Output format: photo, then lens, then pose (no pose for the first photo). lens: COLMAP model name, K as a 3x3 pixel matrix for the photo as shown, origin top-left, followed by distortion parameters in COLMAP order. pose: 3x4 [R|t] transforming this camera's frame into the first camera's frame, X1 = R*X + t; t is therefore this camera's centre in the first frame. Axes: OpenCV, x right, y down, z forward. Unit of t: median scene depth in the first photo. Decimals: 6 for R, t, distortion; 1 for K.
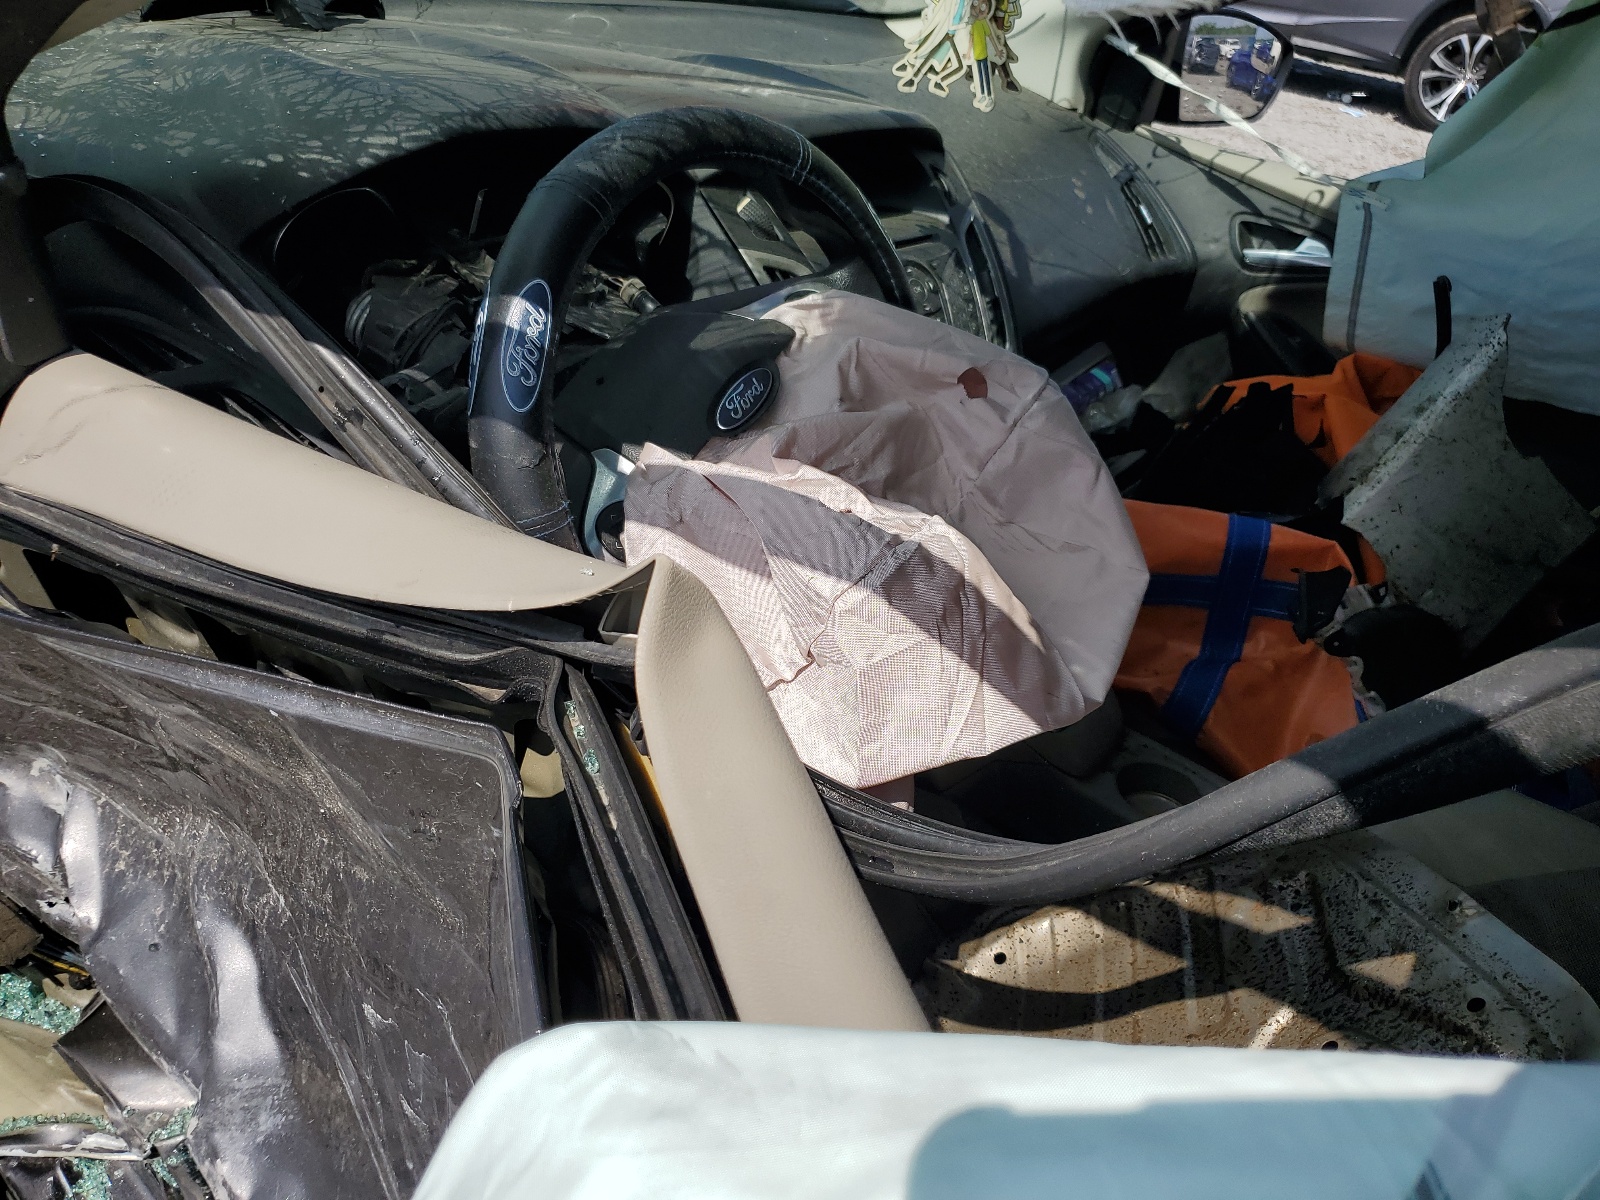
lens RADIAL K [[1258.5, 0, 800.0], [0, 1258.5, 600.0], [0, 0, 1]] dist [0.003522, -0.003676]
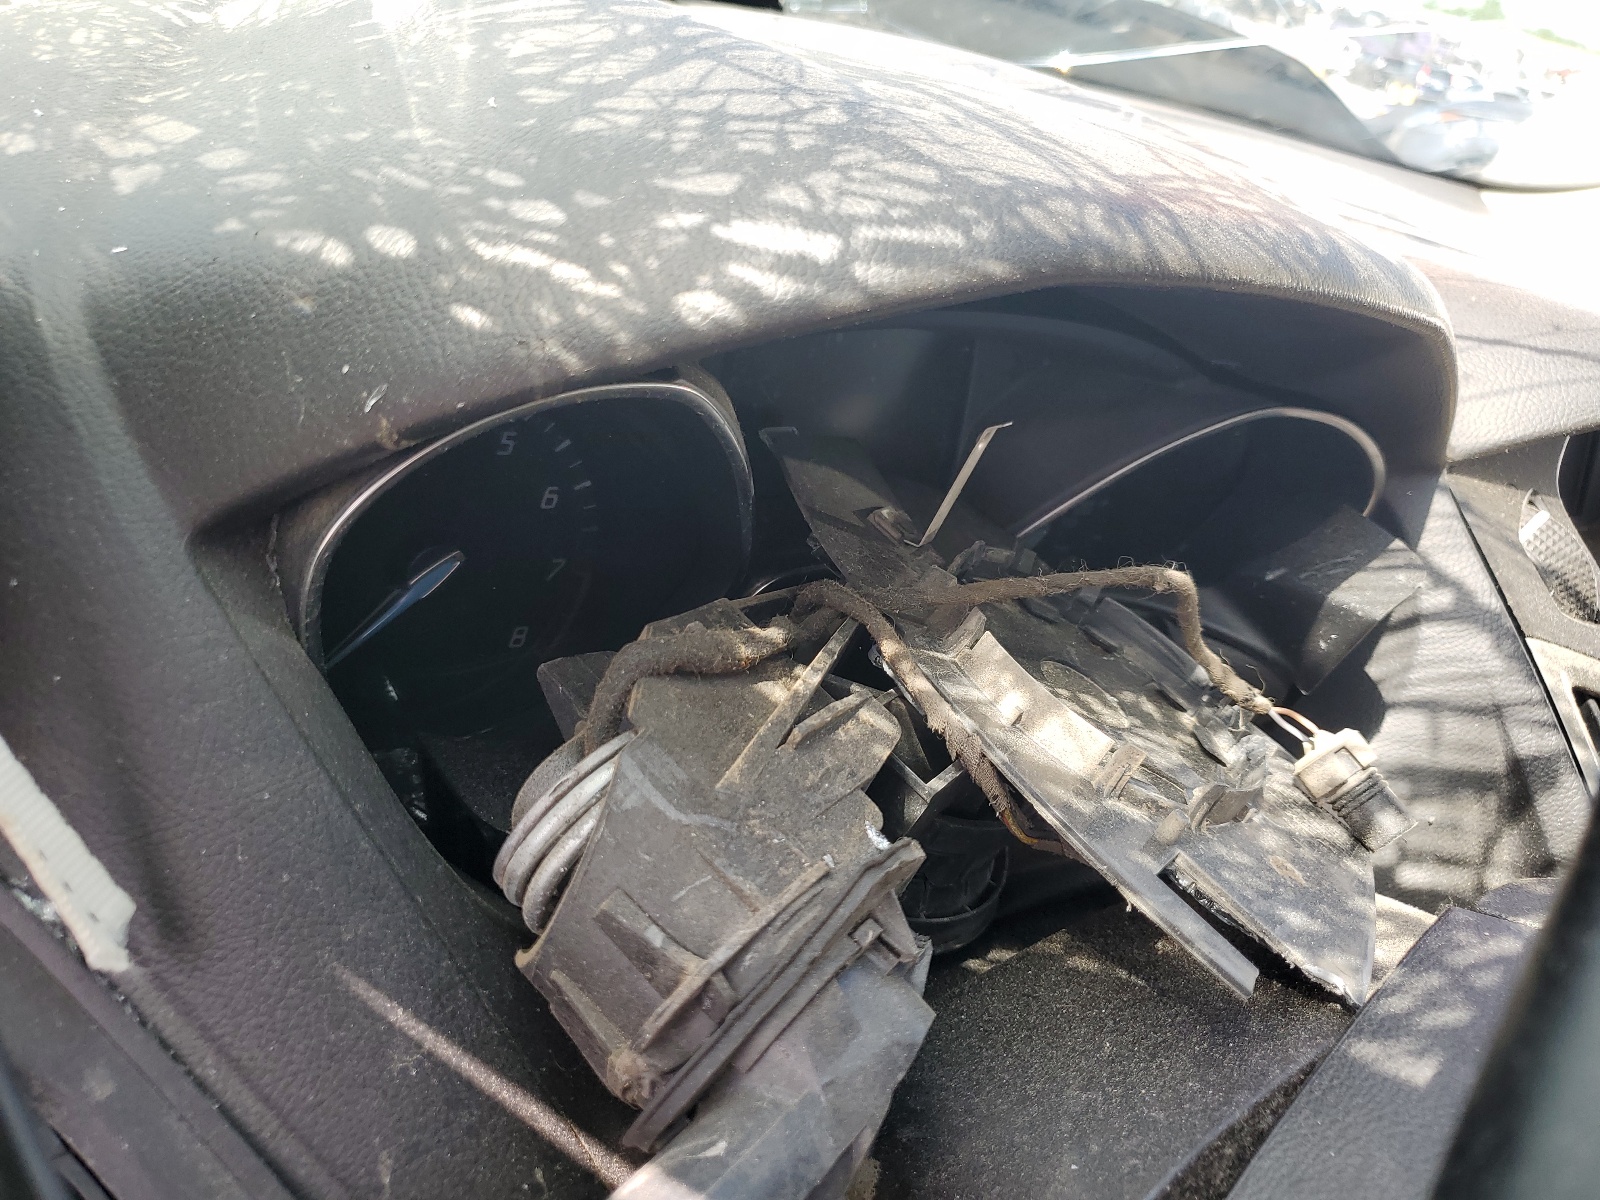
lens RADIAL K [[1258.5, 0, 800.0], [0, 1258.5, 600.0], [0, 0, 1]] dist [0.003522, -0.003676]
pose [[0.963354, 0.202196, -0.176256, -0.261756], [-0.219844, 0.971653, -0.086937, -0.264600], [0.153682, 0.122500, 0.980498, 0.737087]]
